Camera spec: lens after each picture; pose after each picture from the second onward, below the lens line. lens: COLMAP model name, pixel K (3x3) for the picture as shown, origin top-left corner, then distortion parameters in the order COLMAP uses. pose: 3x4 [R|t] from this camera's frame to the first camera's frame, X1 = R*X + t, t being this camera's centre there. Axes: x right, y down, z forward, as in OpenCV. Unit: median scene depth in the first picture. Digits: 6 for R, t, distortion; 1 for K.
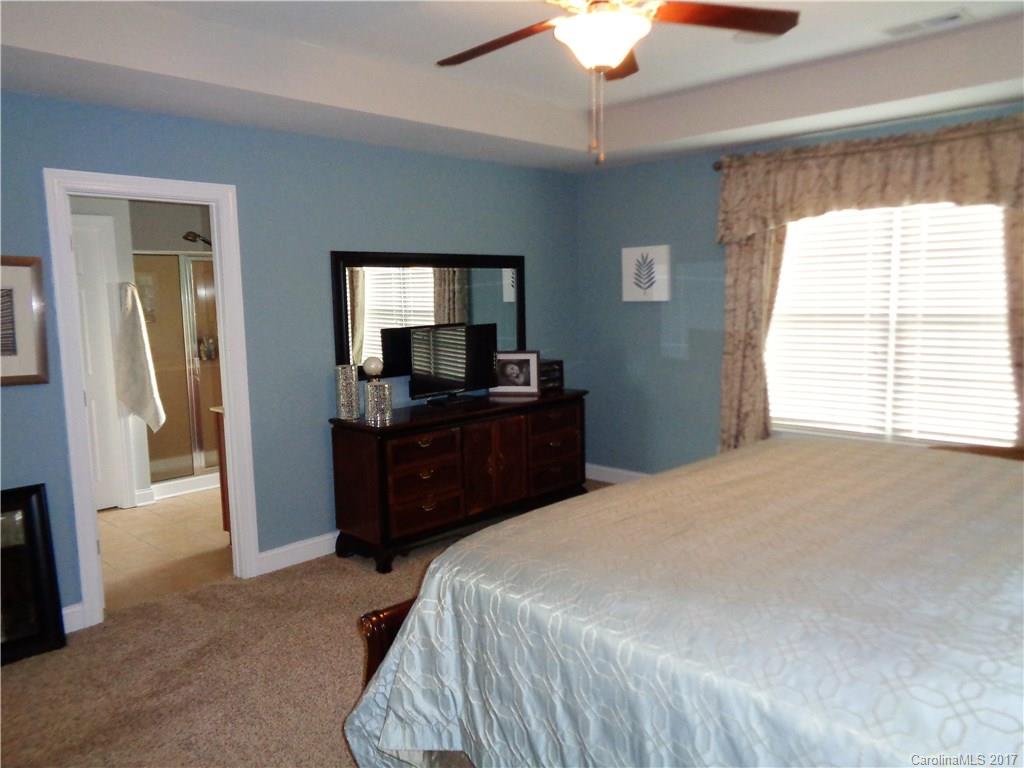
lens RADIAL K [[792.2, 0, 507.2], [0, 792.2, 384.4], [0, 0, 1]] dist [0.042636, -0.000642]
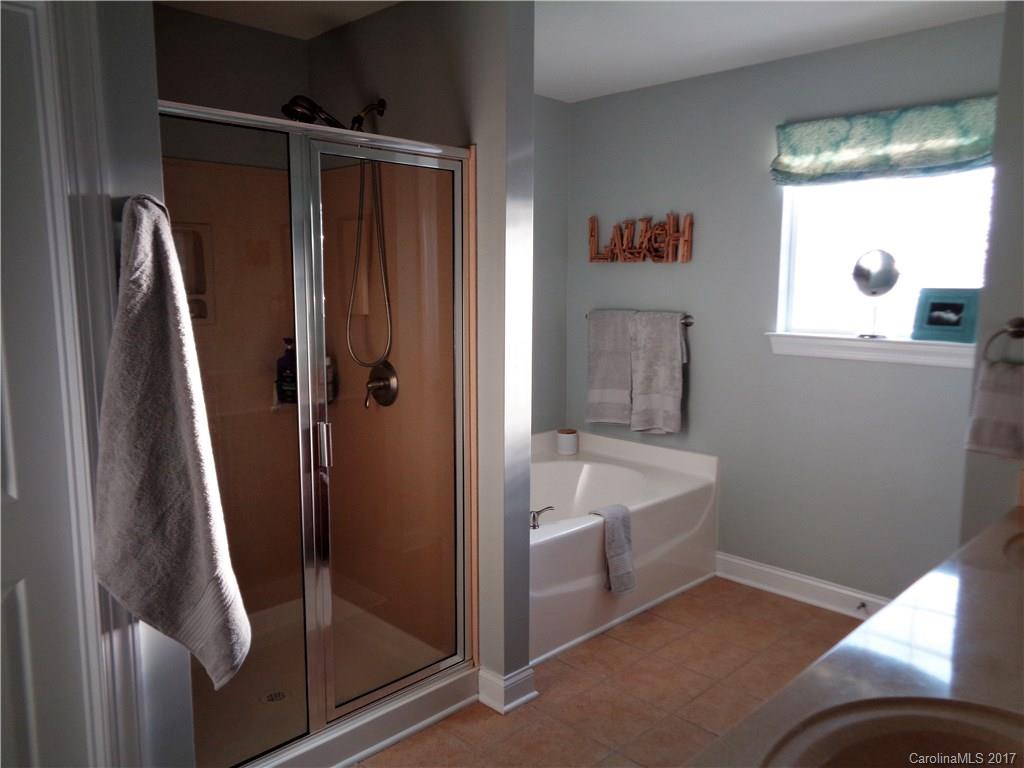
lens RADIAL K [[792.2, 0, 511.2], [0, 792.2, 383.4], [0, 0, 1]] dist [0.042636, -0.000642]
pose [[0.999333, 0.030311, -0.020382, -0.325462], [-0.029779, 0.999220, 0.025931, -0.068430], [0.021153, -0.025307, 0.999456, 0.697108]]
